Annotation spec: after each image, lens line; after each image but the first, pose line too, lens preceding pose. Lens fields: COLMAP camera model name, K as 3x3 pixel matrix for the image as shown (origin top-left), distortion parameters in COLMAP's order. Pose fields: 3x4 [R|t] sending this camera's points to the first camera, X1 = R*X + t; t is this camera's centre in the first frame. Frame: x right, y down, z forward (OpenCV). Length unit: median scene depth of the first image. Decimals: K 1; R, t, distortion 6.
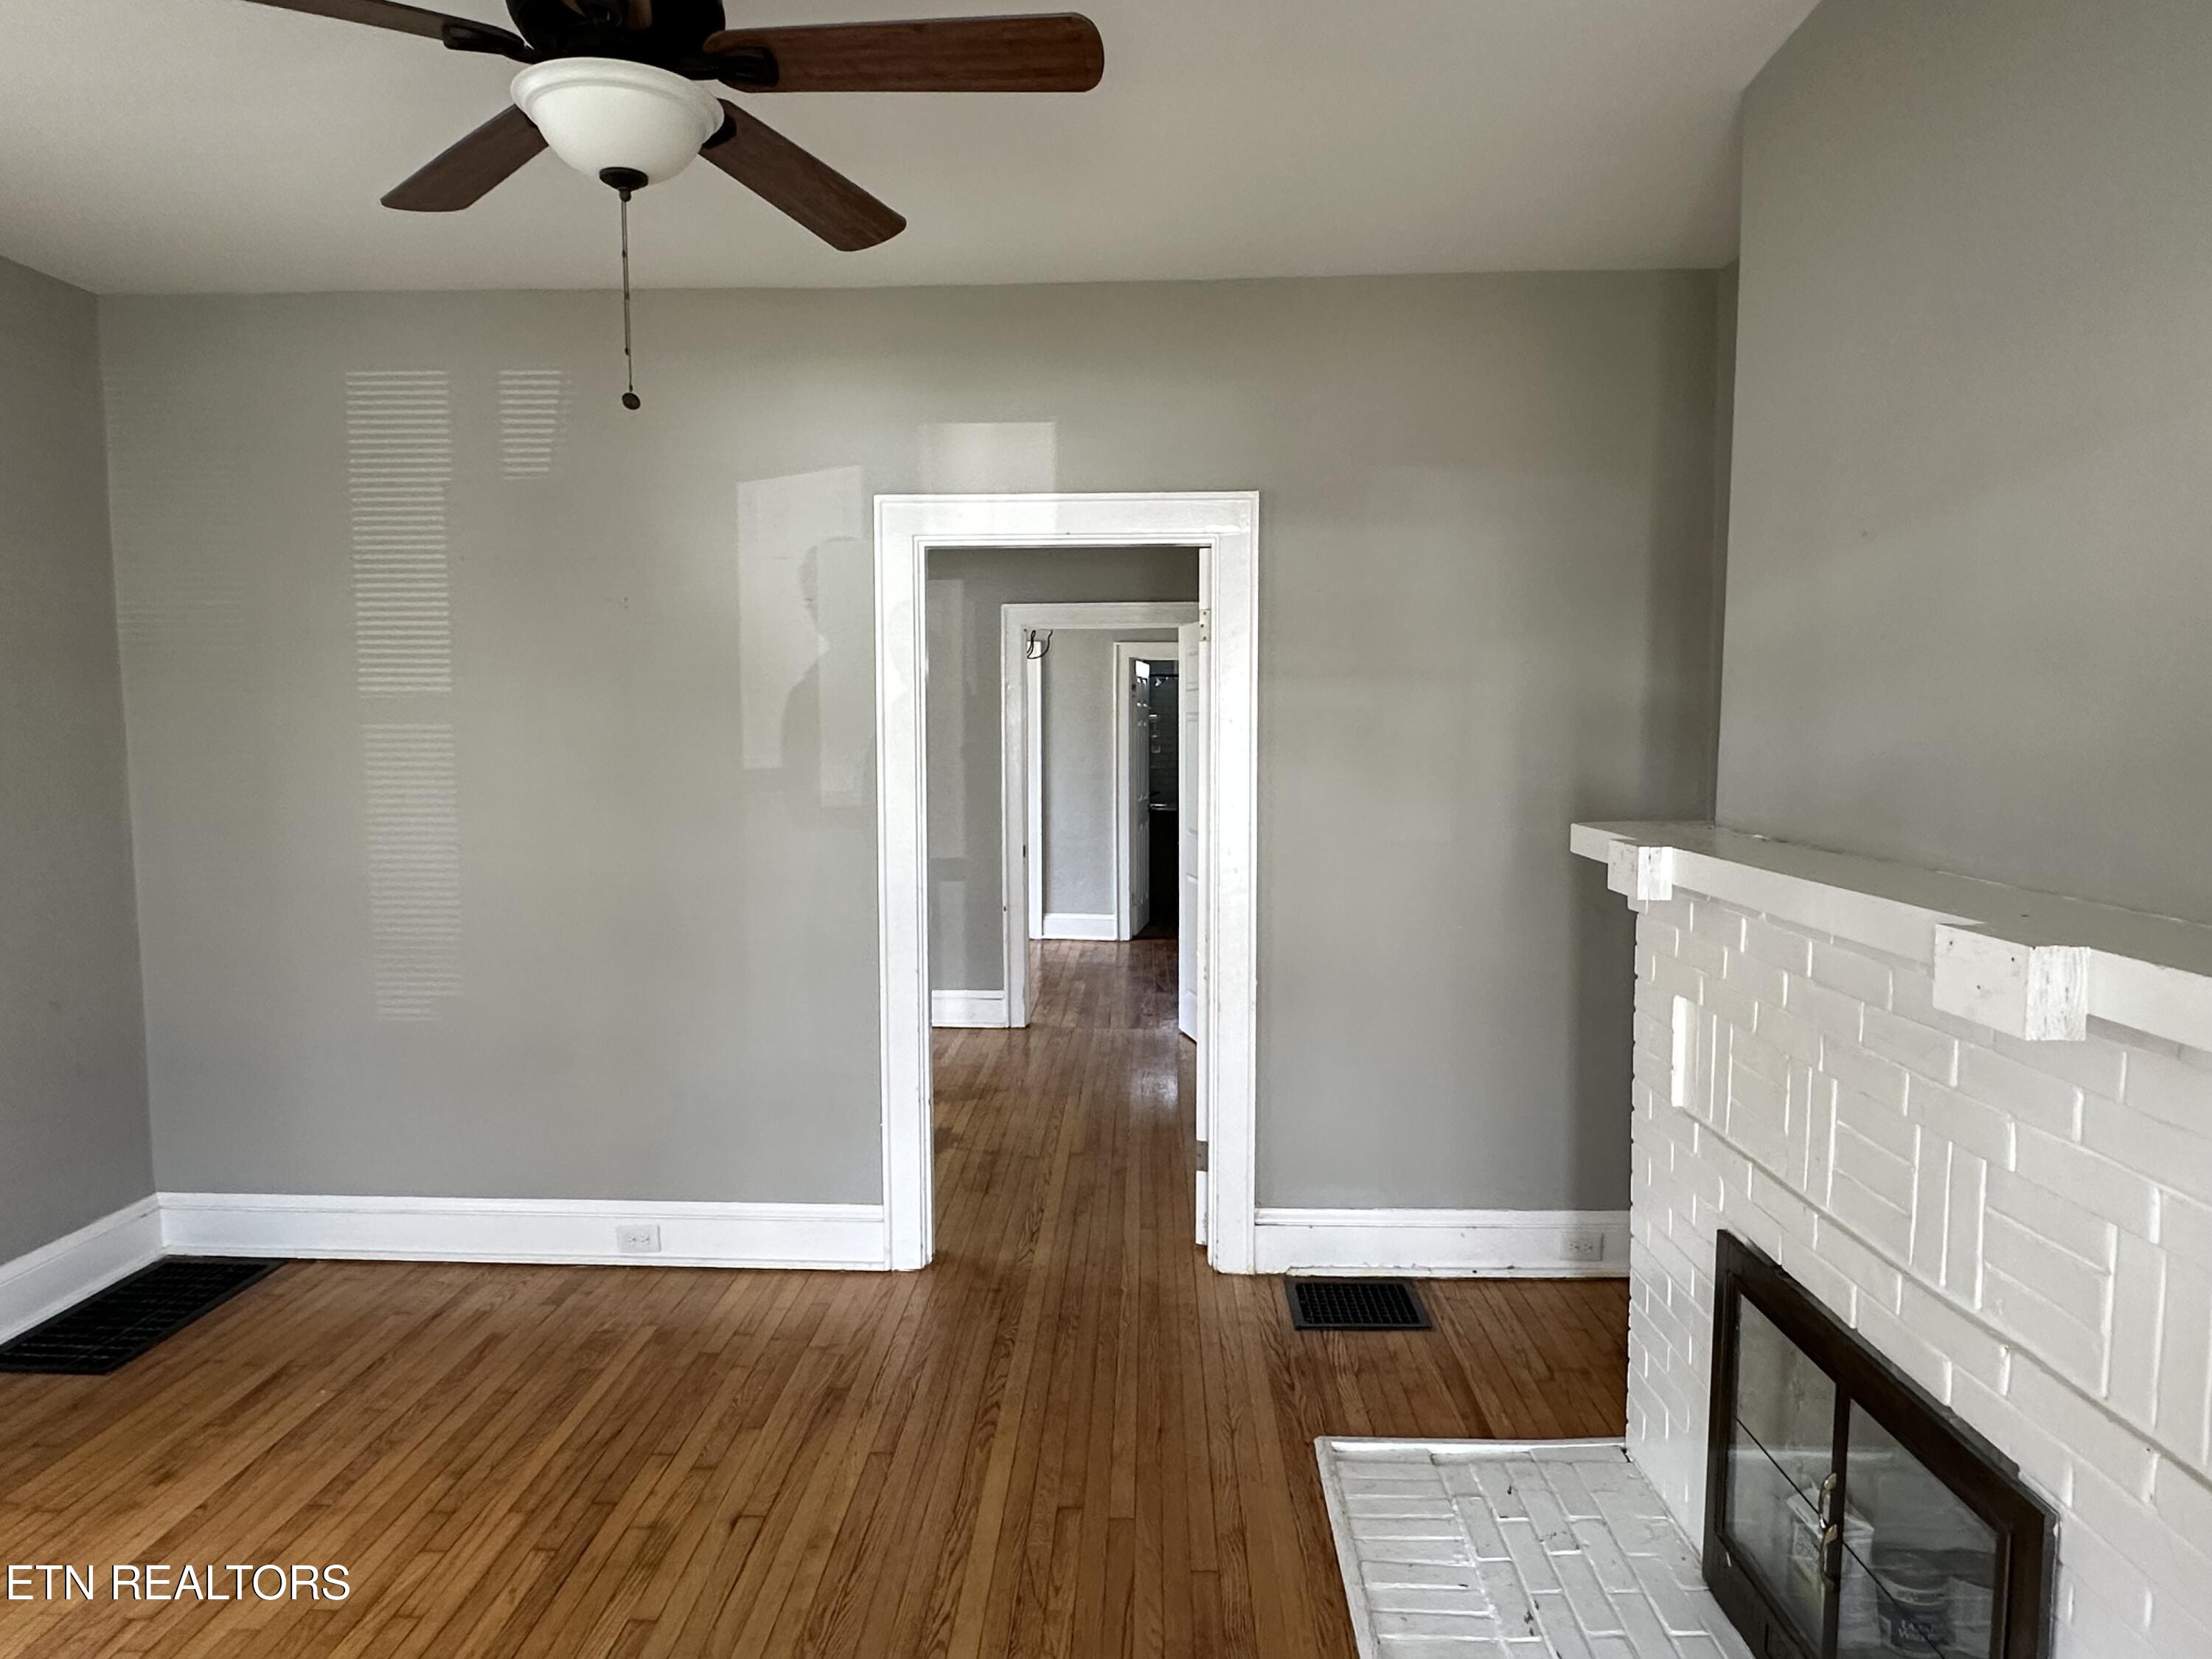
lens RADIAL K [[1338.3, 0, 1101.9], [0, 1338.3, 837.8], [0, 0, 1]] dist [-0.008258, 0.003166]
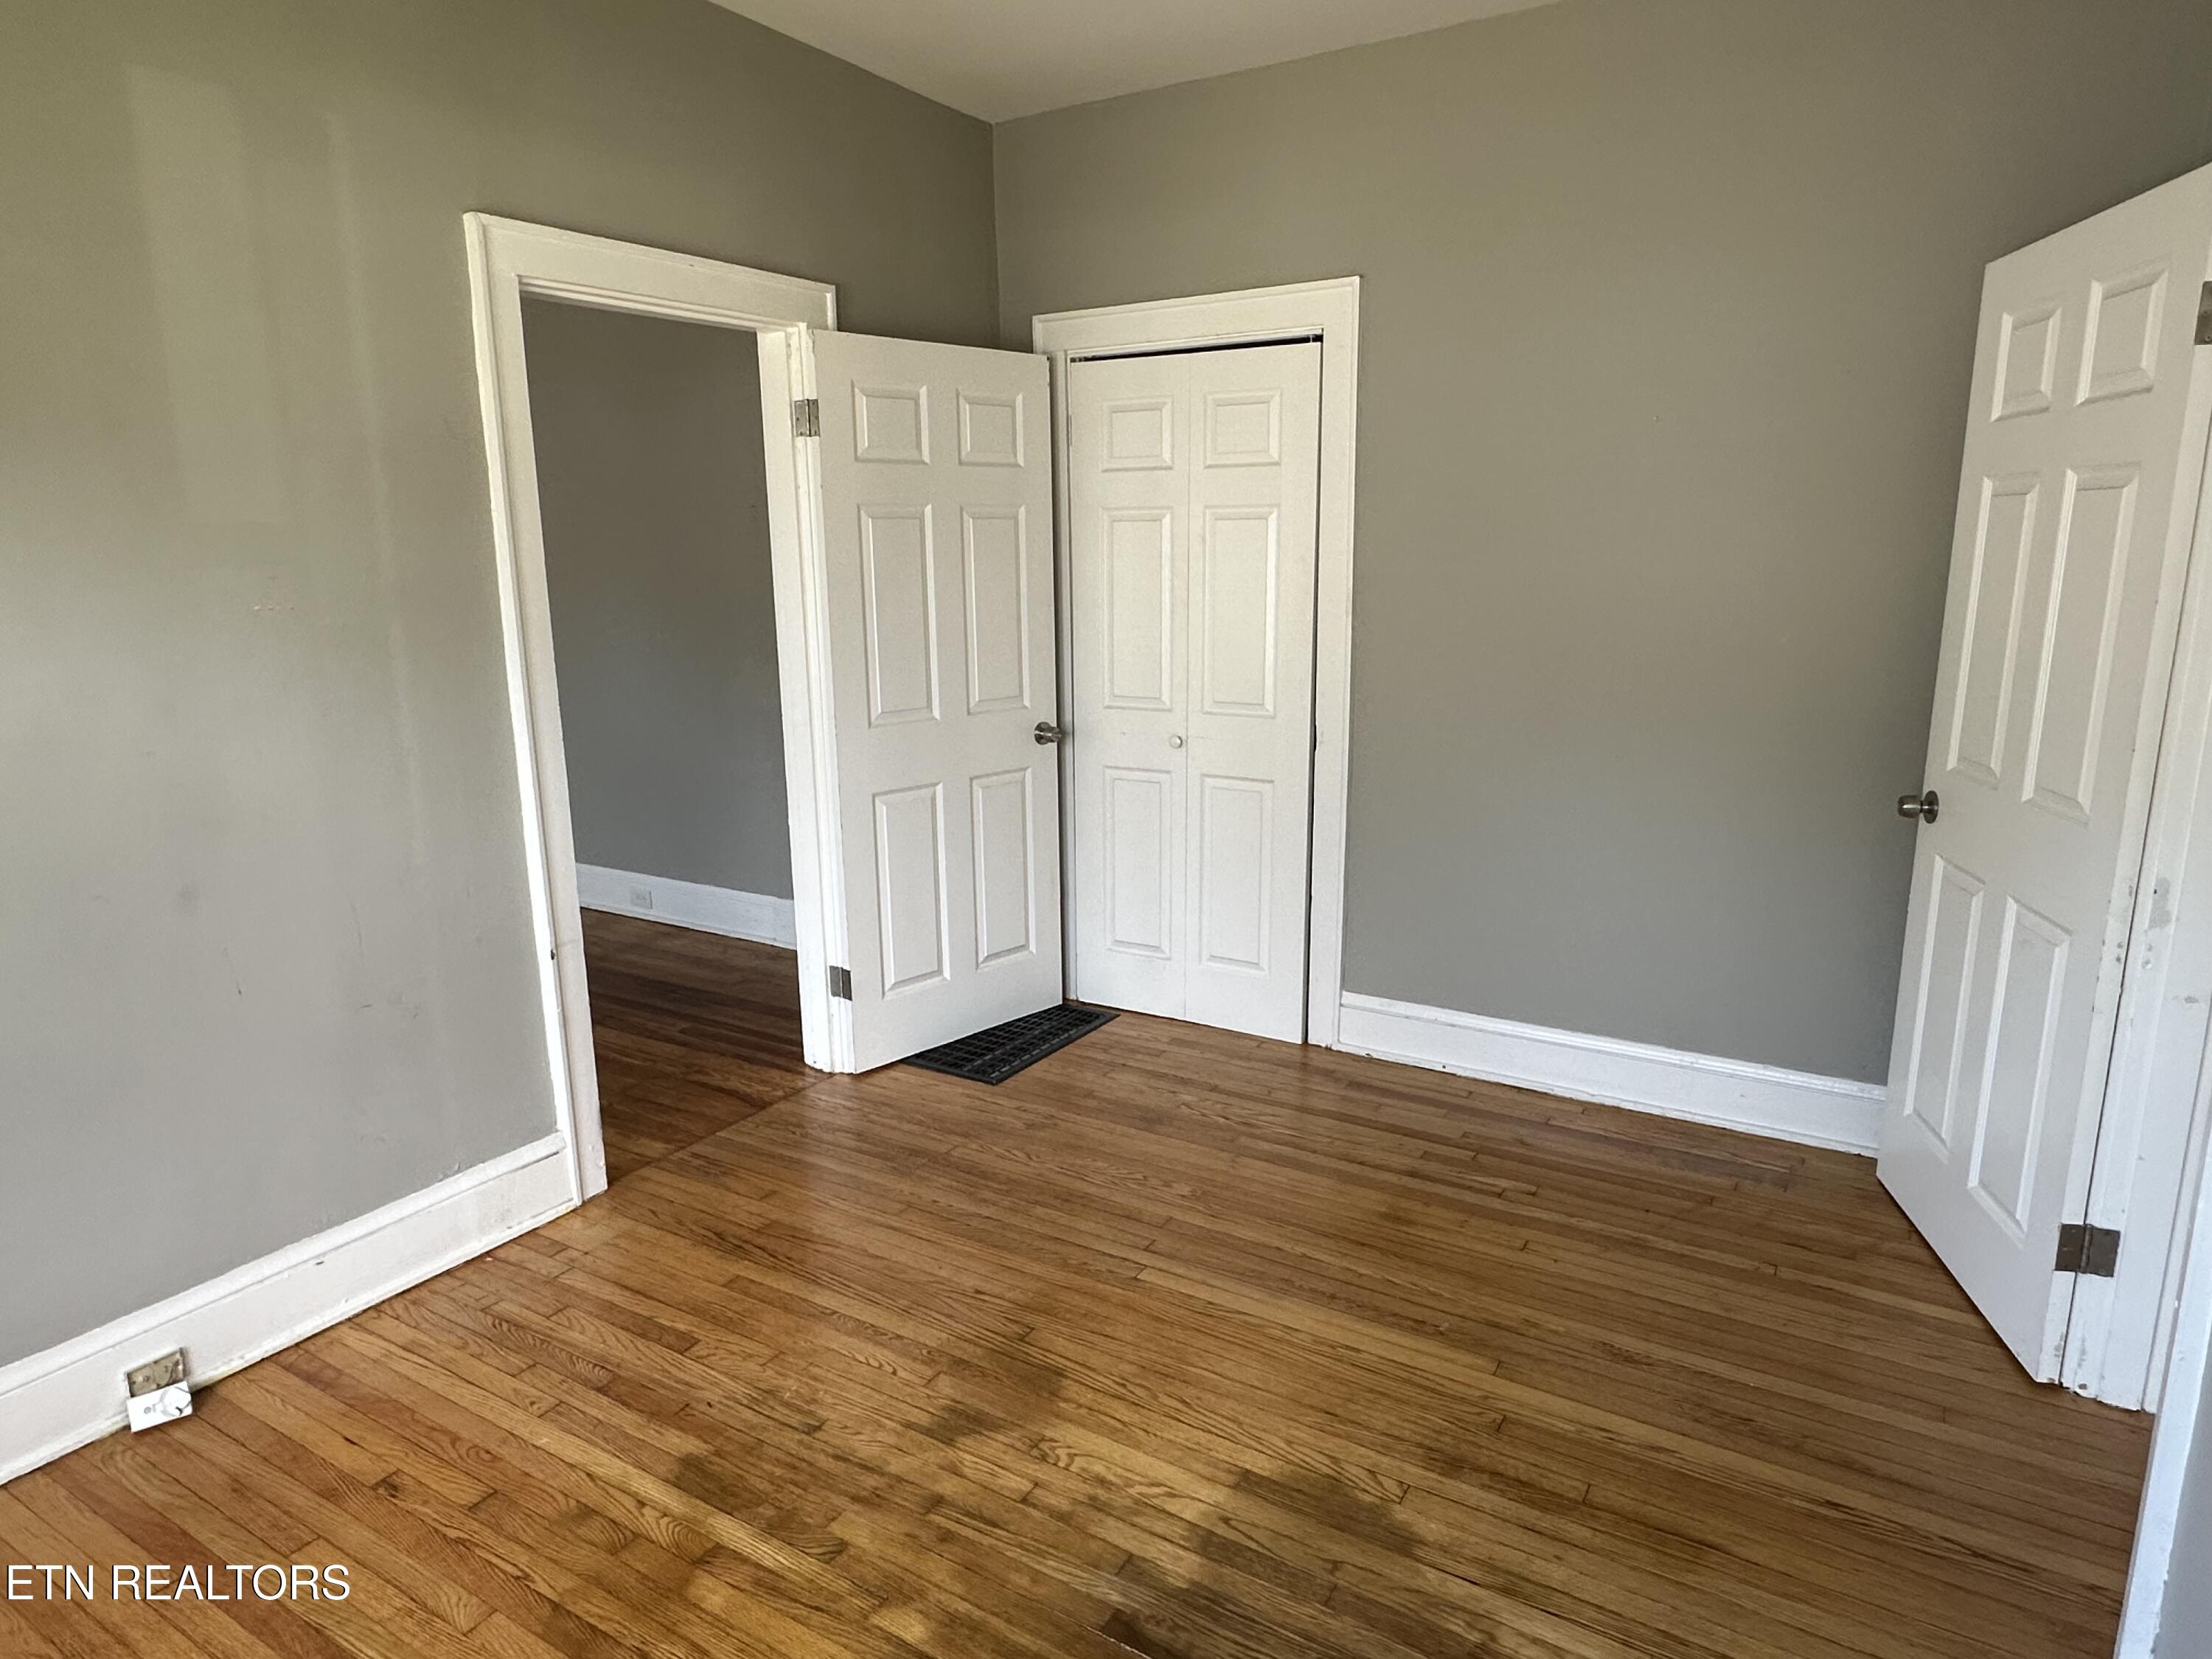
lens RADIAL K [[1338.3, 0, 1101.9], [0, 1338.3, 837.8], [0, 0, 1]] dist [-0.008258, 0.003166]
pose [[0.493407, -0.196457, 0.847322, -0.694035], [0.082900, 0.980346, 0.179025, -0.095656], [-0.865839, -0.018089, 0.499995, 1.251981]]
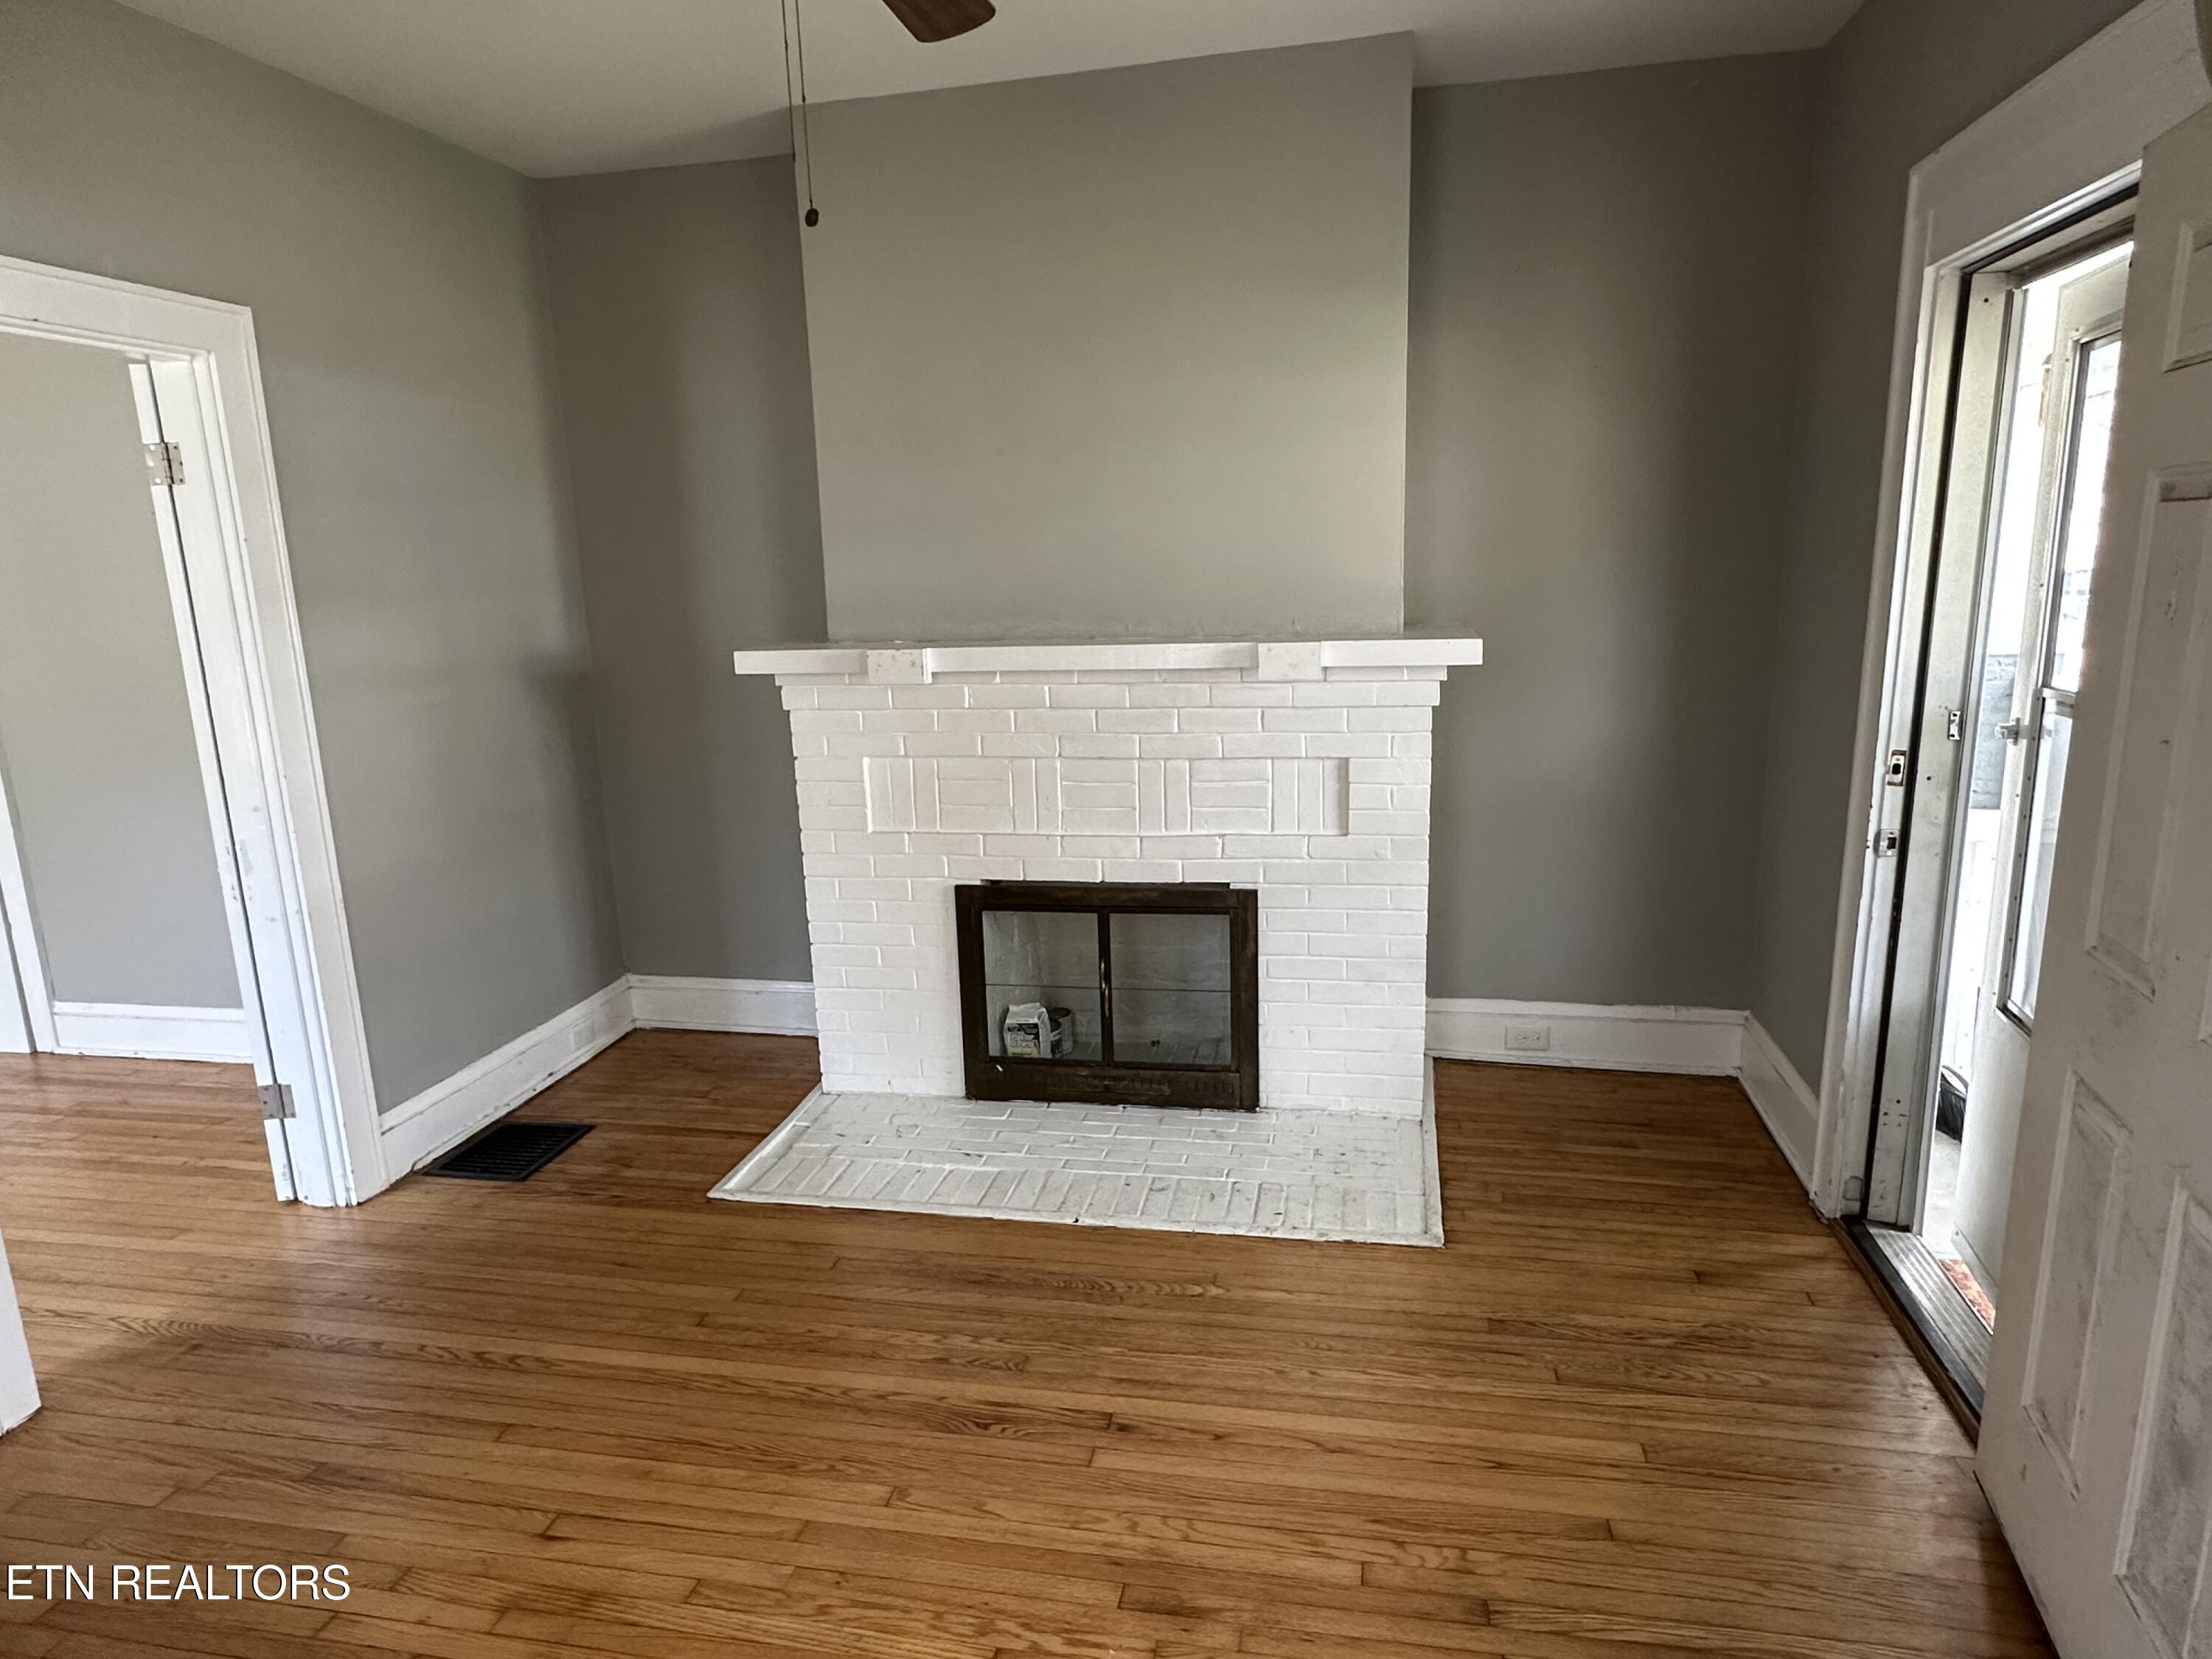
lens RADIAL K [[1338.3, 0, 1101.9], [0, 1338.3, 837.8], [0, 0, 1]] dist [-0.008258, 0.003166]
pose [[0.159808, -0.198421, 0.967001, -0.727107], [0.111198, 0.976974, 0.182090, -0.027230], [-0.980865, 0.078429, 0.178192, 0.362303]]
